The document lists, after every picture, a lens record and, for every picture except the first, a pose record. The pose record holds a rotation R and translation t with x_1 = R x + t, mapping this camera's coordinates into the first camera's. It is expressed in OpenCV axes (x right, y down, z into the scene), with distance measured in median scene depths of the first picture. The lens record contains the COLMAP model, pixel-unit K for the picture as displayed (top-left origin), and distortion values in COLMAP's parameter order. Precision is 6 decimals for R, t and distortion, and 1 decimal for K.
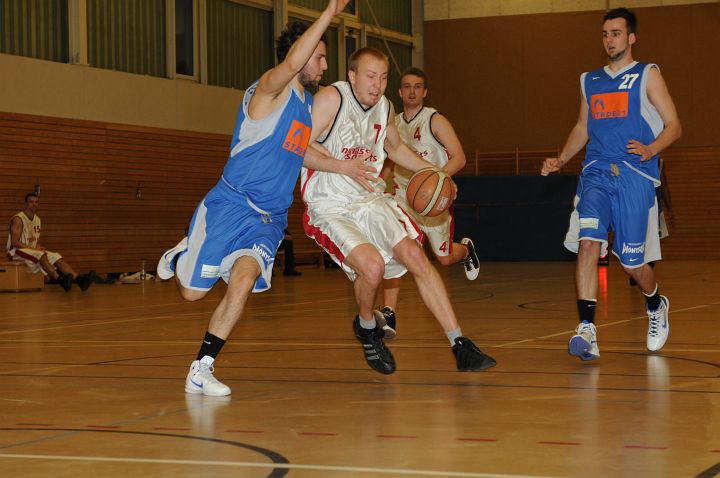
lens RADIAL K [[1870.9, 0, 333.7], [0, 1870.9, 217.4], [0, 0, 1]] dist [0.145173, 1.012350]
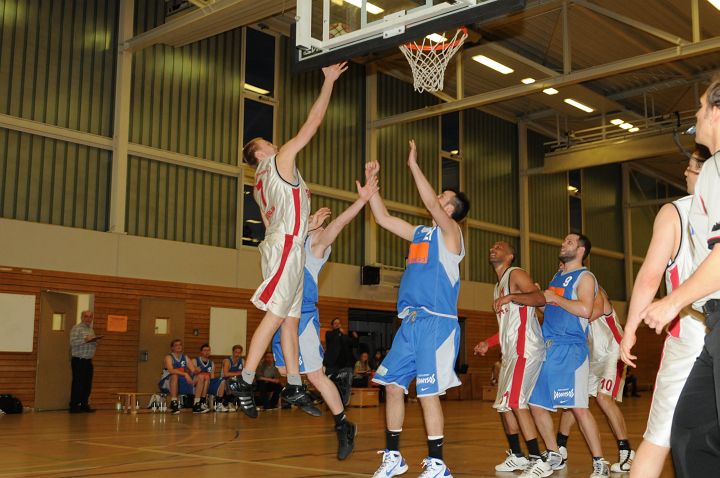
lens RADIAL K [[884.2, 0, 376.2], [0, 884.2, 233.6], [0, 0, 1]] dist [0.102409, -0.034090]
pose [[0.946082, -0.034267, -0.322108, 0.105827], [-0.013400, 0.989397, -0.144615, 0.000986], [0.323649, 0.141134, 0.935592, 0.245724]]
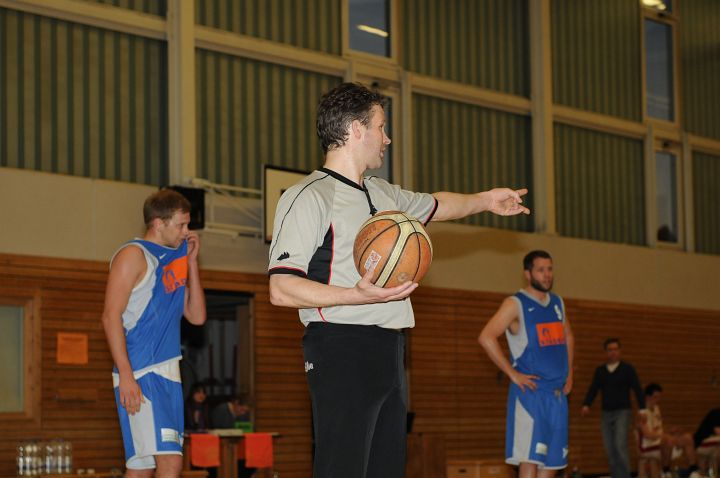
lens RADIAL K [[2077.0, 0, 349.6], [0, 2077.0, 249.3], [0, 0, 1]] dist [0.164667, 0.446651]
pose [[0.967866, -0.025705, -0.250151, 0.018312], [0.006476, 0.996980, -0.077393, 0.000234], [0.251385, 0.073286, 0.965109, 0.042190]]
